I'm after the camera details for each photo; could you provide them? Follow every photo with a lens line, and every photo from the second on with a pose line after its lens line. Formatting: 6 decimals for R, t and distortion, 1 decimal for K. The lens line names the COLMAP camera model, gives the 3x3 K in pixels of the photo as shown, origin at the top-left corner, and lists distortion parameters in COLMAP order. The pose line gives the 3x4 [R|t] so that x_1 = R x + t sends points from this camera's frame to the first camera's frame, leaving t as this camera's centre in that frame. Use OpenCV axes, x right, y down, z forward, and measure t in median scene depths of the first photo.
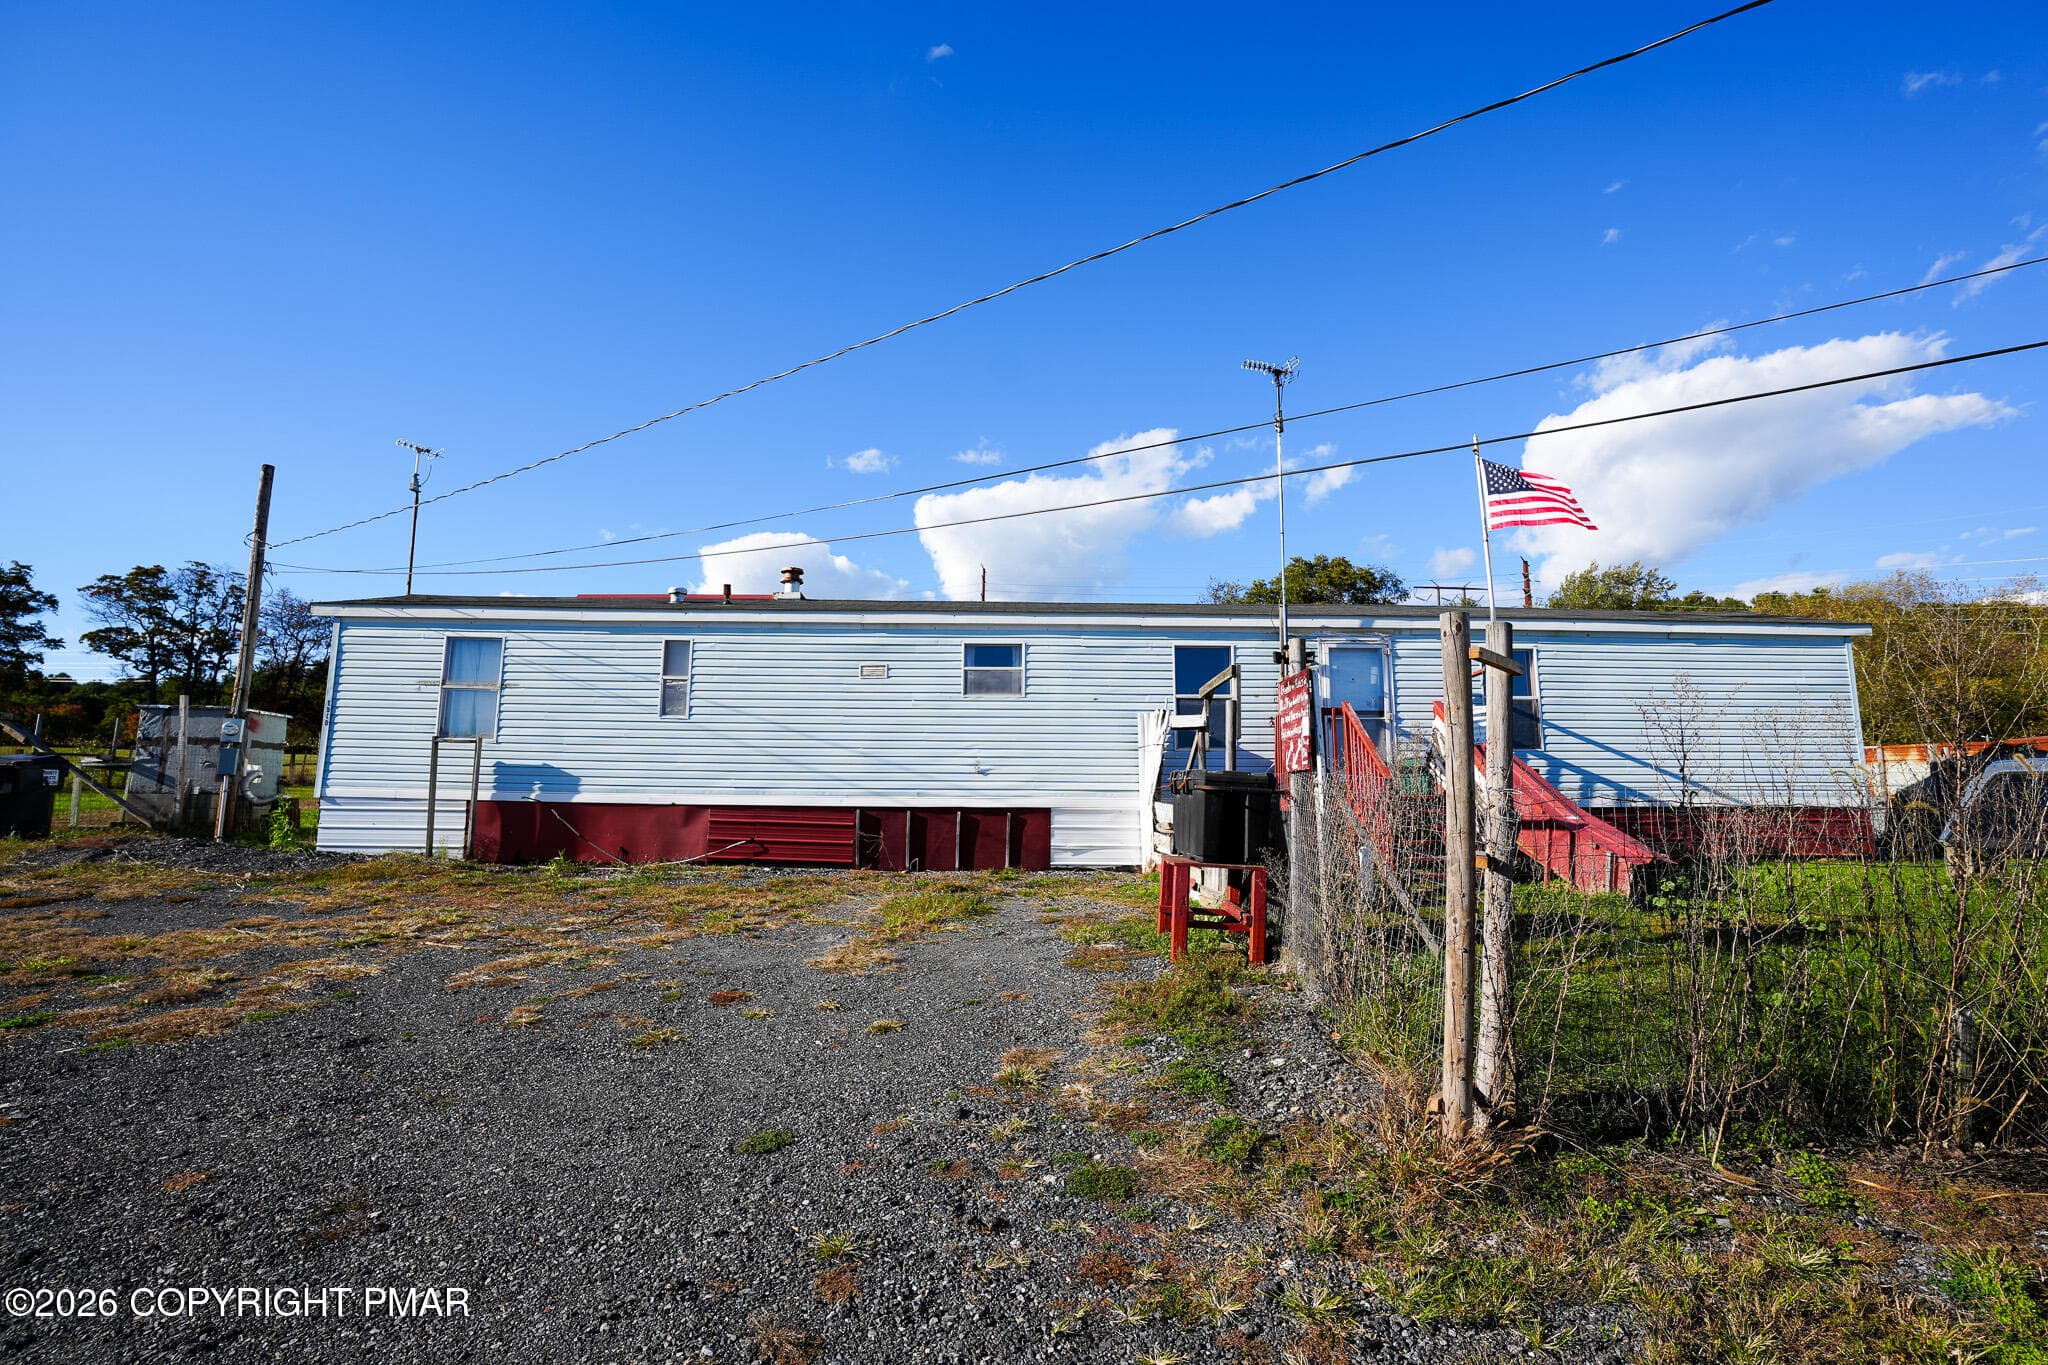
lens RADIAL K [[970.3, 0, 1030.1], [0, 970.3, 682.1], [0, 0, 1]] dist [-0.063817, 0.025453]
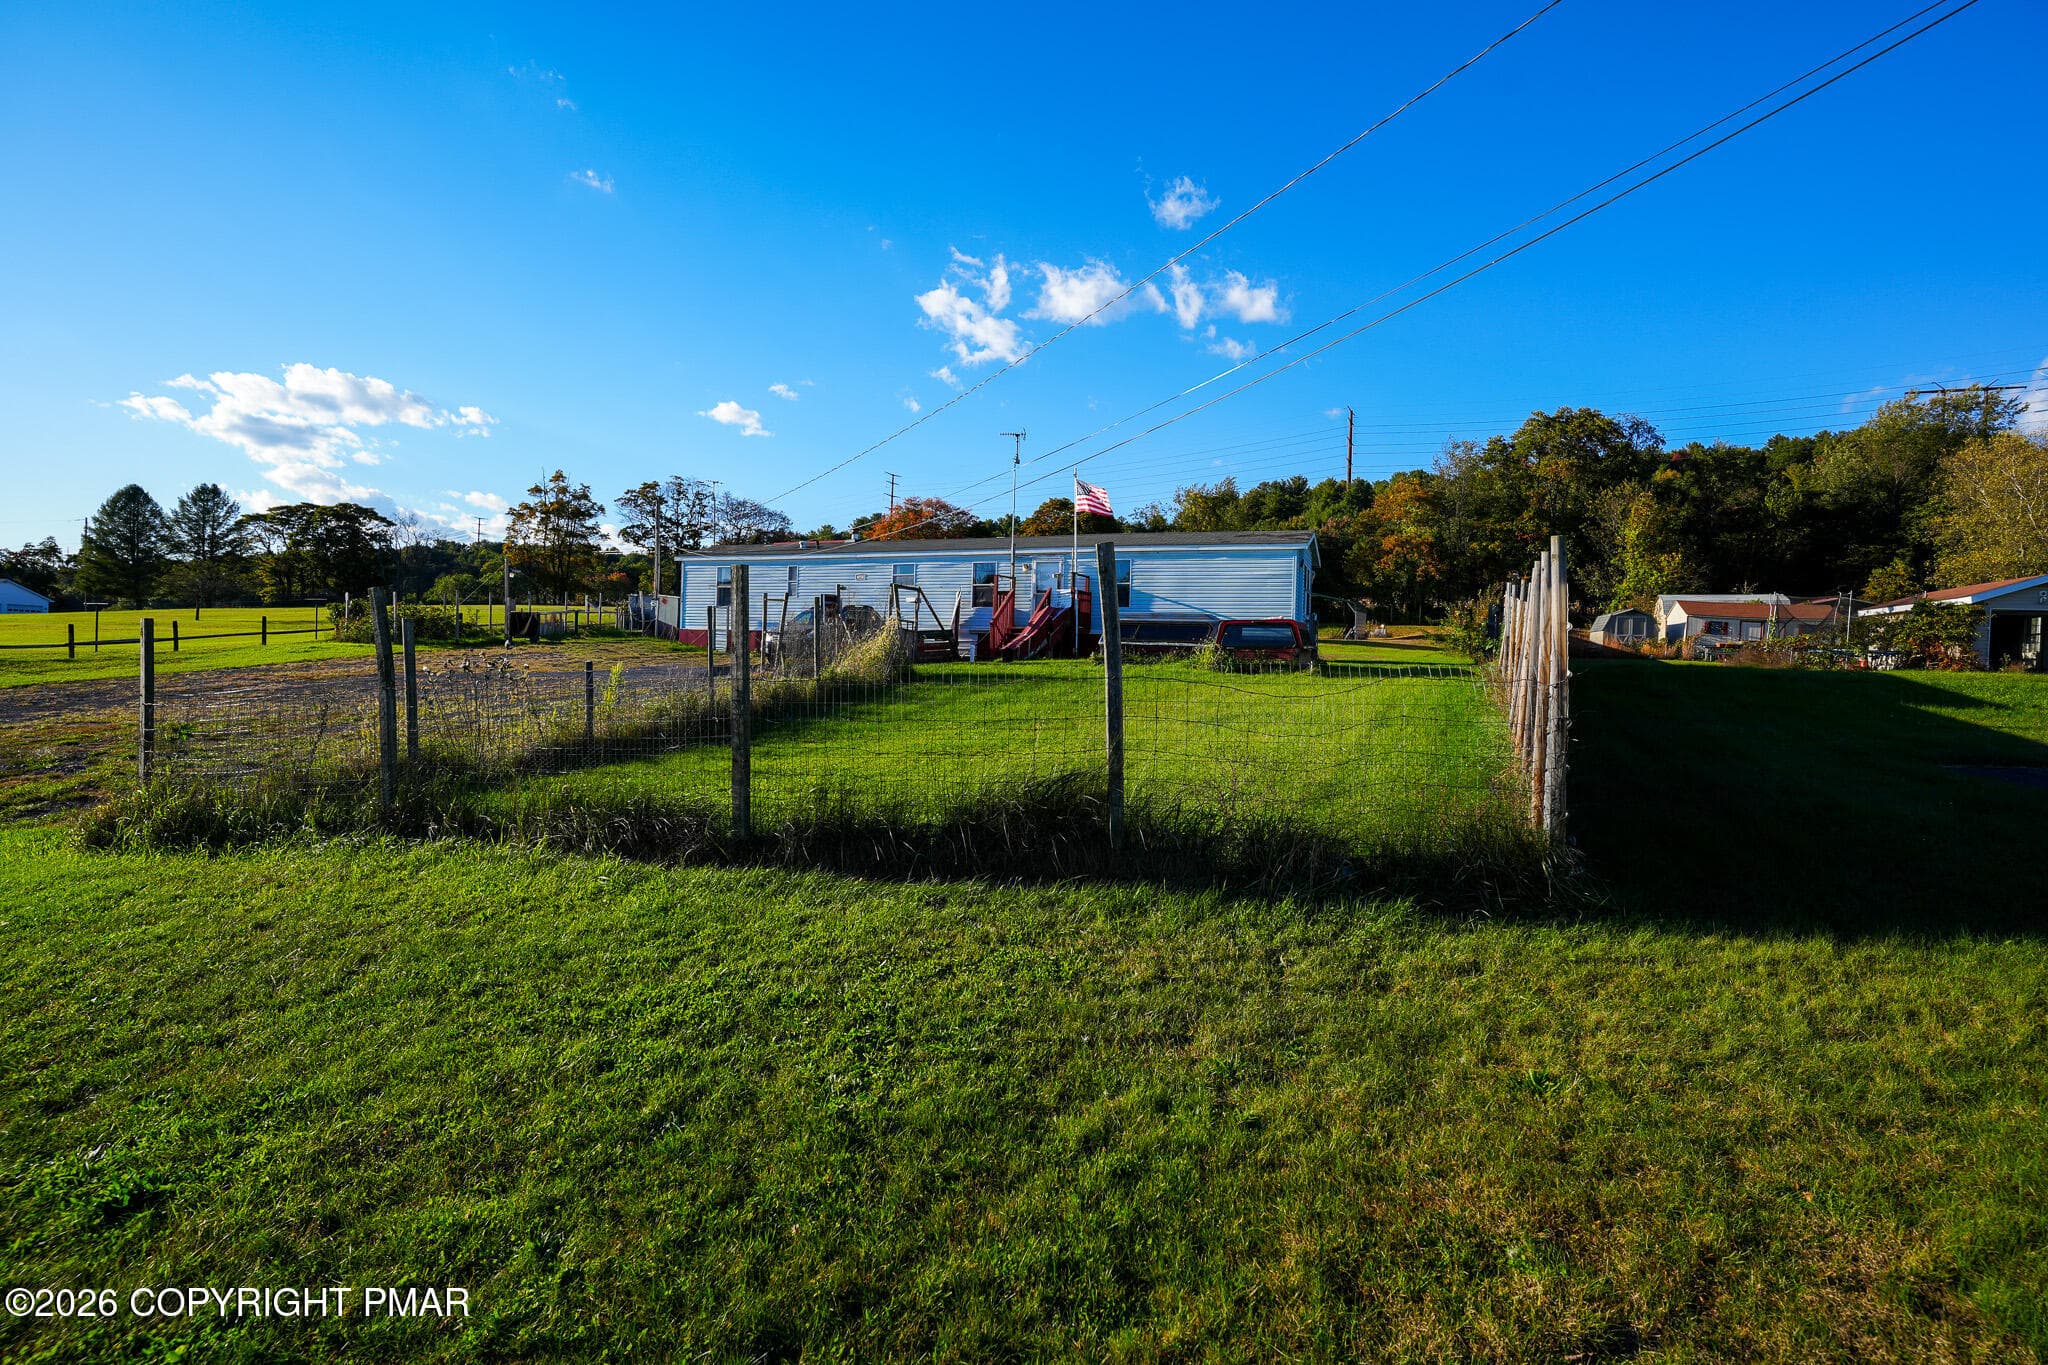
lens RADIAL K [[1018.7, 0, 1026.4], [0, 1018.7, 678.6], [0, 0, 1]] dist [-0.063349, 0.029272]
pose [[0.913585, 0.021915, -0.406056, 0.229196], [0.038831, 0.989282, 0.140757, -0.018992], [0.404789, -0.144361, 0.902943, -0.217022]]
